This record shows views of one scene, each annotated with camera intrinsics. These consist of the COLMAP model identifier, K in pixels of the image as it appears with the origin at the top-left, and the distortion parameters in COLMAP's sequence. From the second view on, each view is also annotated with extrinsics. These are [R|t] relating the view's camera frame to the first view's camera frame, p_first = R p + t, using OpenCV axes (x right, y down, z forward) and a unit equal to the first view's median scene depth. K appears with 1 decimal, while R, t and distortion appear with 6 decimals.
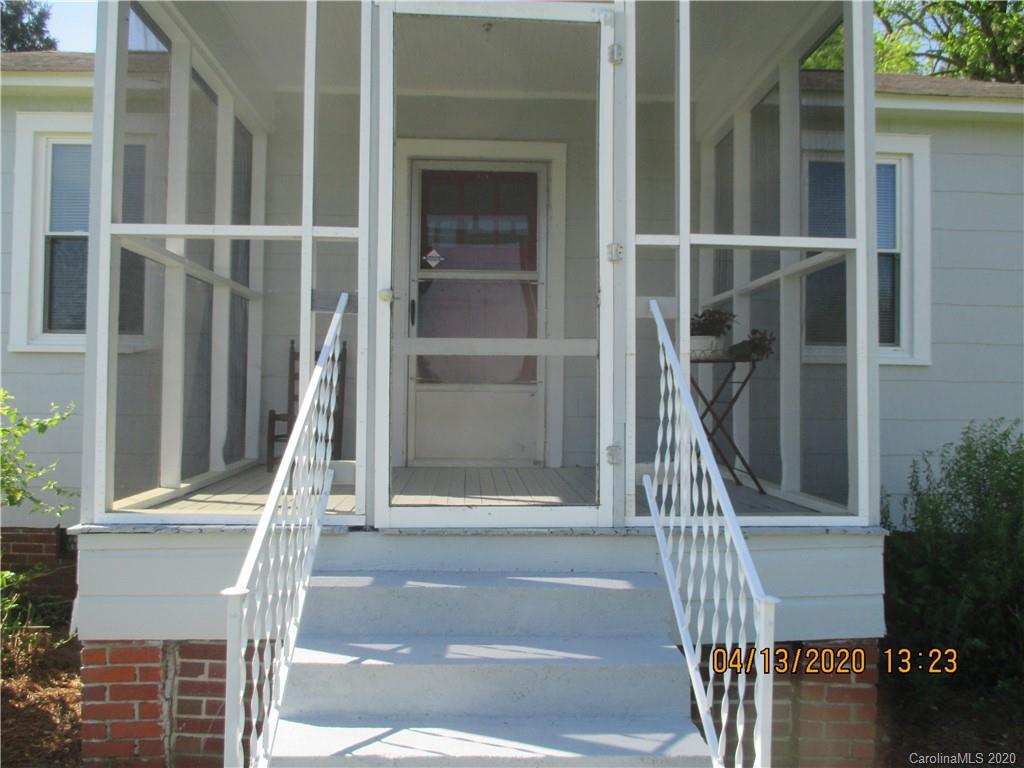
lens RADIAL K [[848.7, 0, 507.4], [0, 848.7, 383.2], [0, 0, 1]] dist [-0.029471, 0.006350]
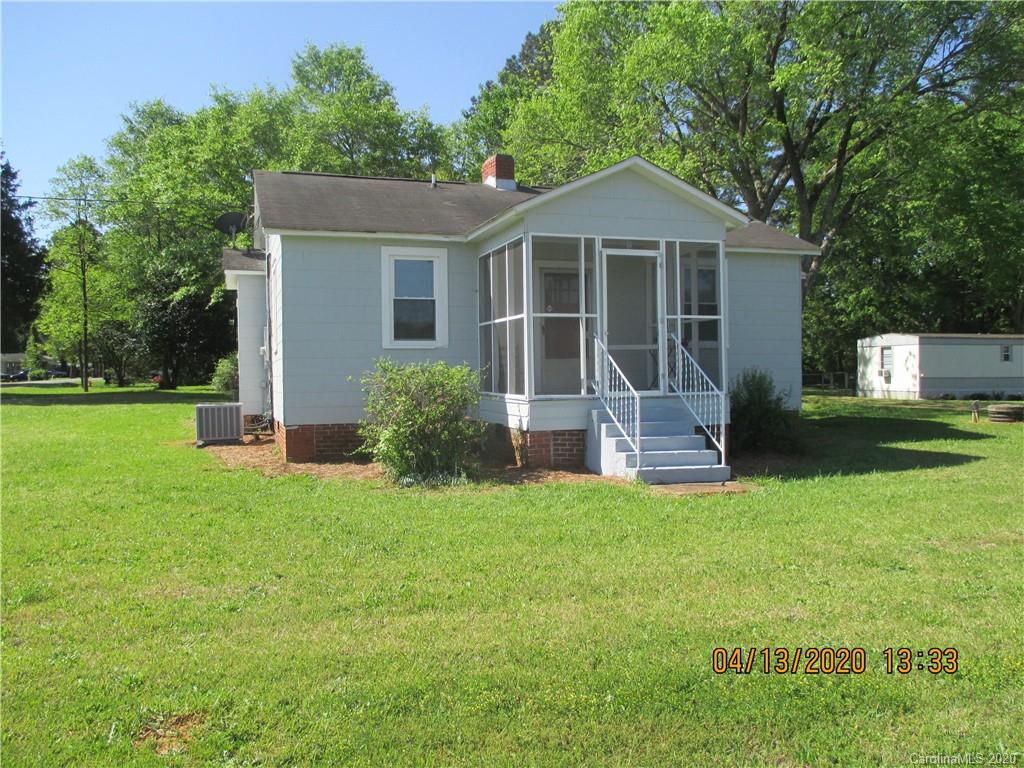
lens RADIAL K [[848.7, 0, 515.0], [0, 848.7, 386.1], [0, 0, 1]] dist [-0.029471, 0.006350]
pose [[0.960960, -0.026643, 0.275403, -1.485010], [0.018759, 0.999336, 0.031222, 0.000876], [-0.276052, -0.024837, 0.960822, -2.321812]]
